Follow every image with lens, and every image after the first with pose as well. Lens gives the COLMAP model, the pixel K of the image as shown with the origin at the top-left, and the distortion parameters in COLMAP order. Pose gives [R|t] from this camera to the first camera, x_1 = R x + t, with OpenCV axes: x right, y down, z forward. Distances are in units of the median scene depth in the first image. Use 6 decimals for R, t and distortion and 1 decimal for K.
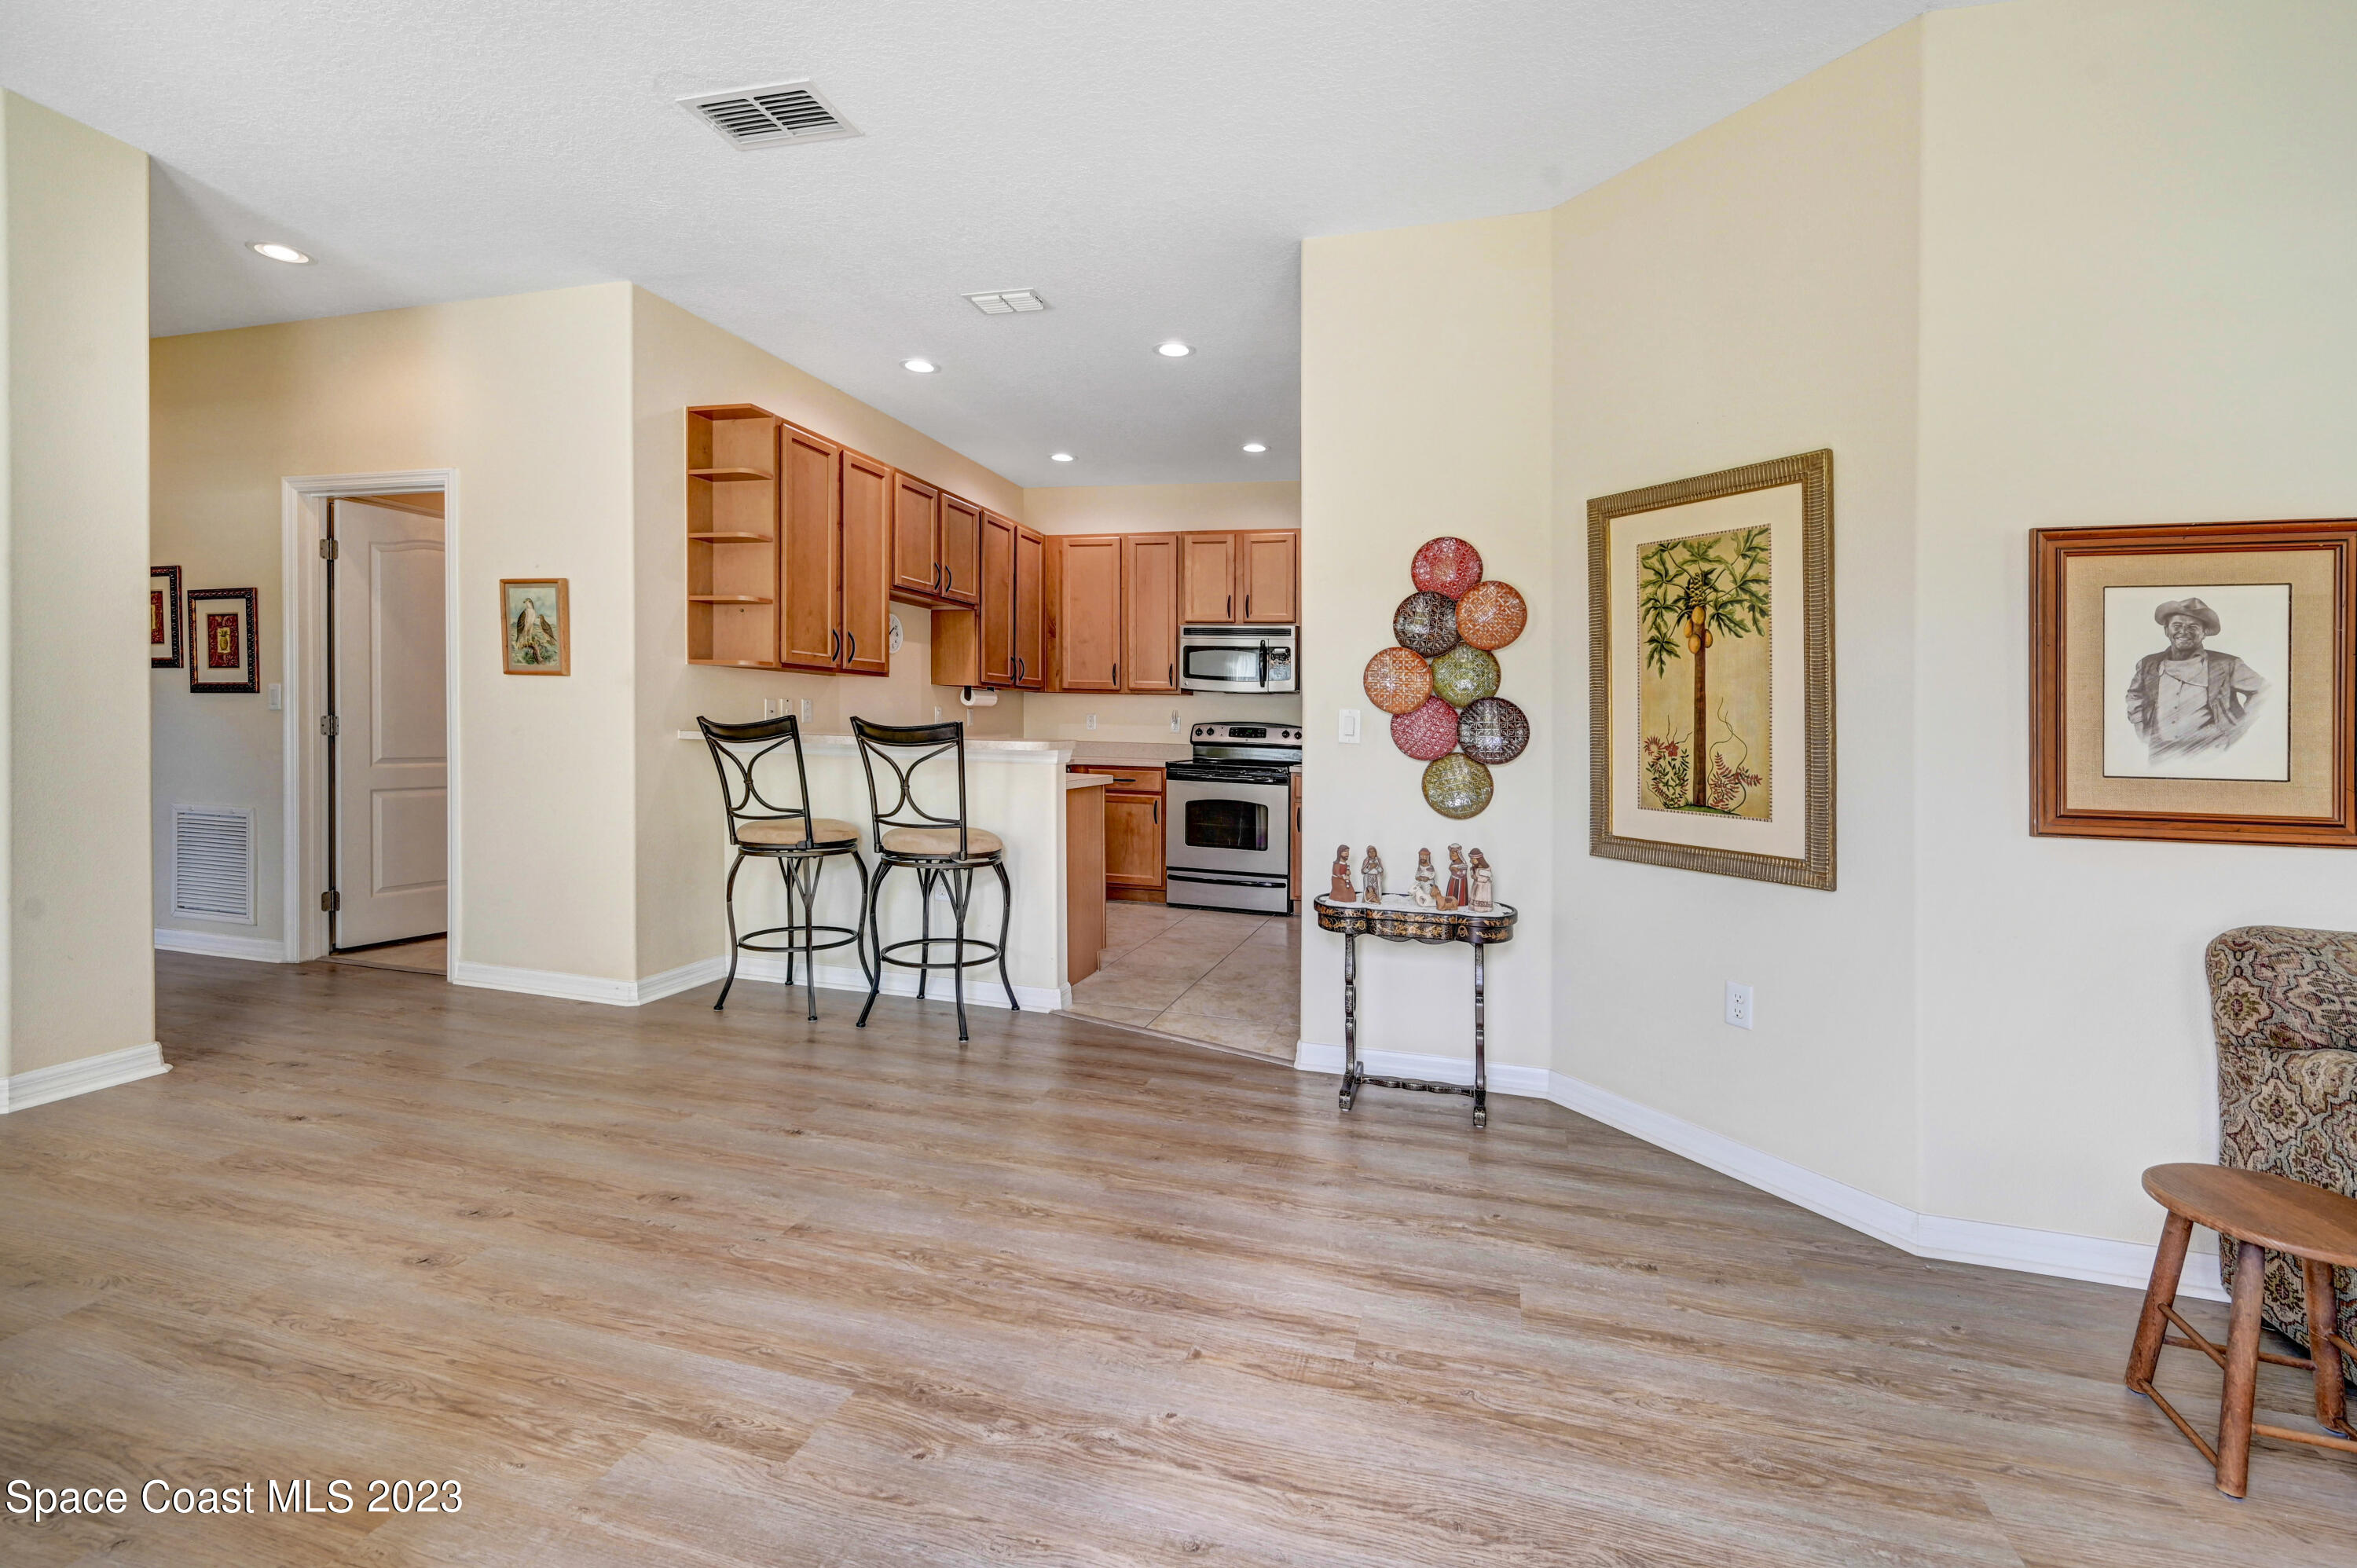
lens RADIAL K [[1014.6, 0, 1183.8], [0, 1014.6, 723.5], [0, 0, 1]] dist [0.010153, -0.000285]
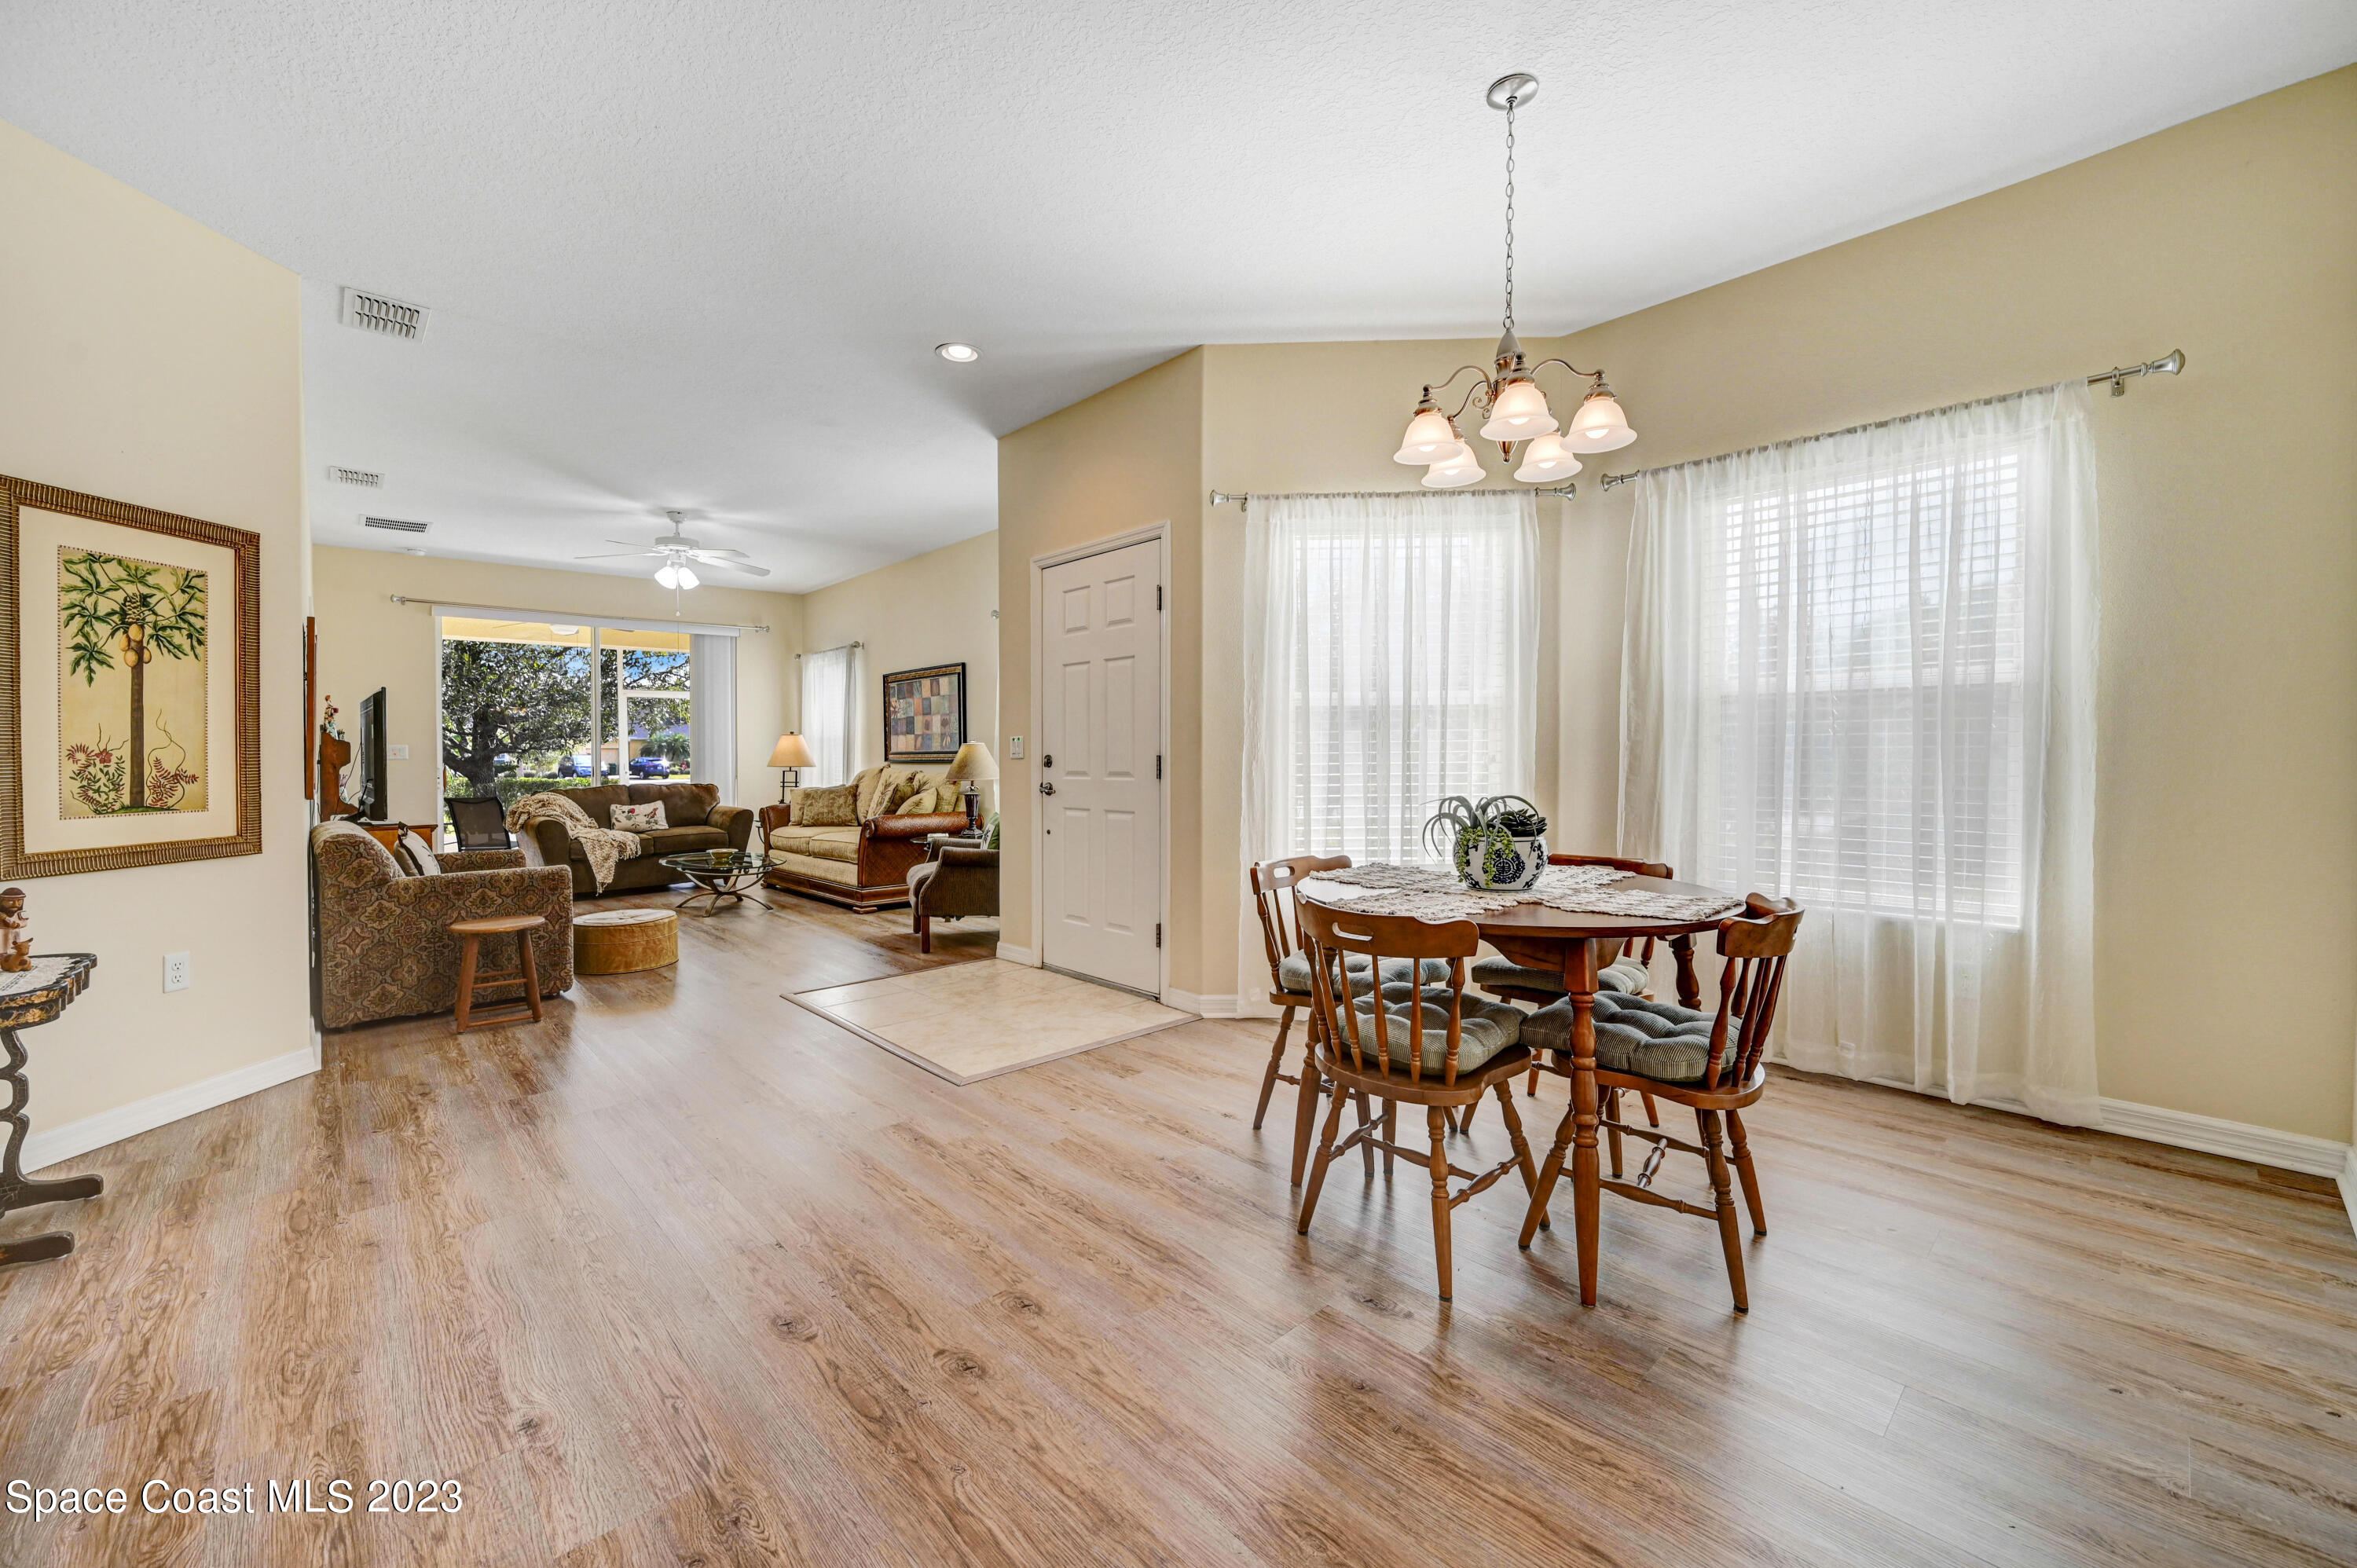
lens RADIAL K [[945.7, 0, 1177.3], [0, 945.7, 738.4], [0, 0, 1]] dist [-0.000525, 0.000080]
pose [[-0.845026, -0.012493, 0.534580, -1.022613], [-0.015044, 0.999887, -0.000413, -0.009648], [-0.534514, -0.008391, -0.845118, 1.312636]]
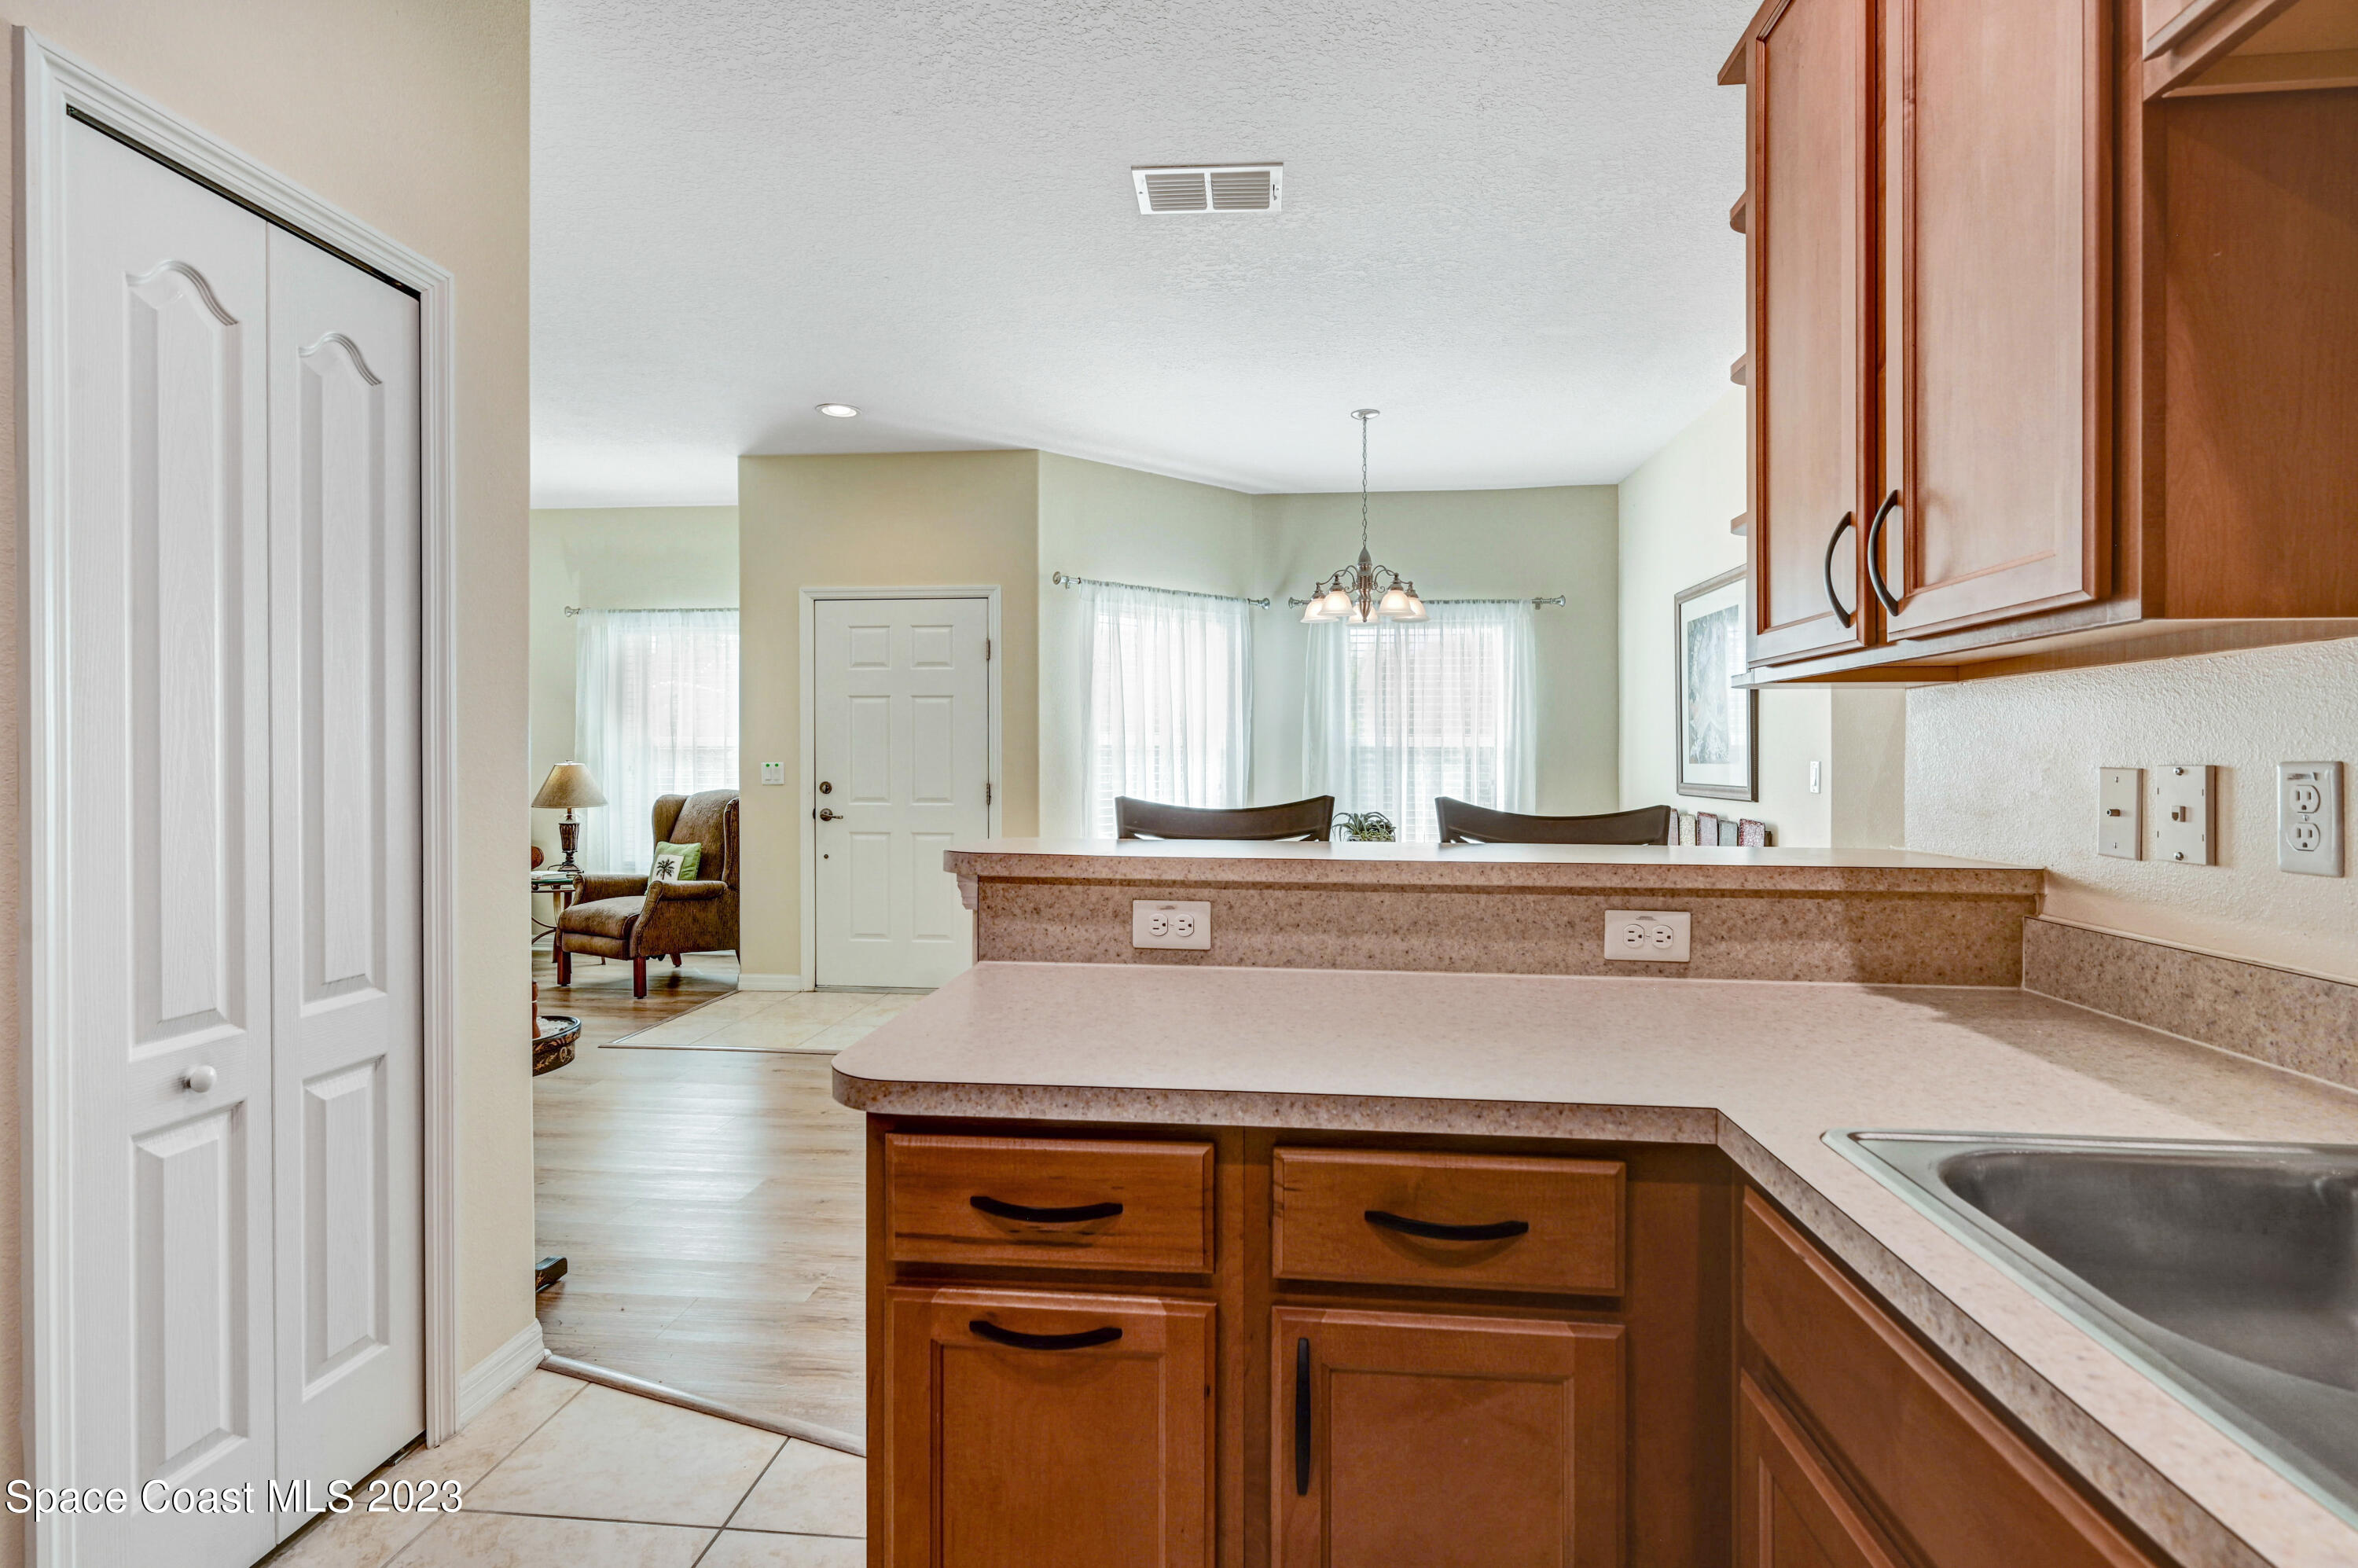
lens RADIAL K [[1087.7, 0, 1172.3], [0, 1087.7, 746.0], [0, 0, 1]] dist [0.021723, 0.000077]
pose [[-0.986498, -0.020191, -0.162523, -0.189542], [-0.019929, 0.999796, -0.003246, -0.051965], [0.162555, 0.000037, -0.986699, 2.159234]]
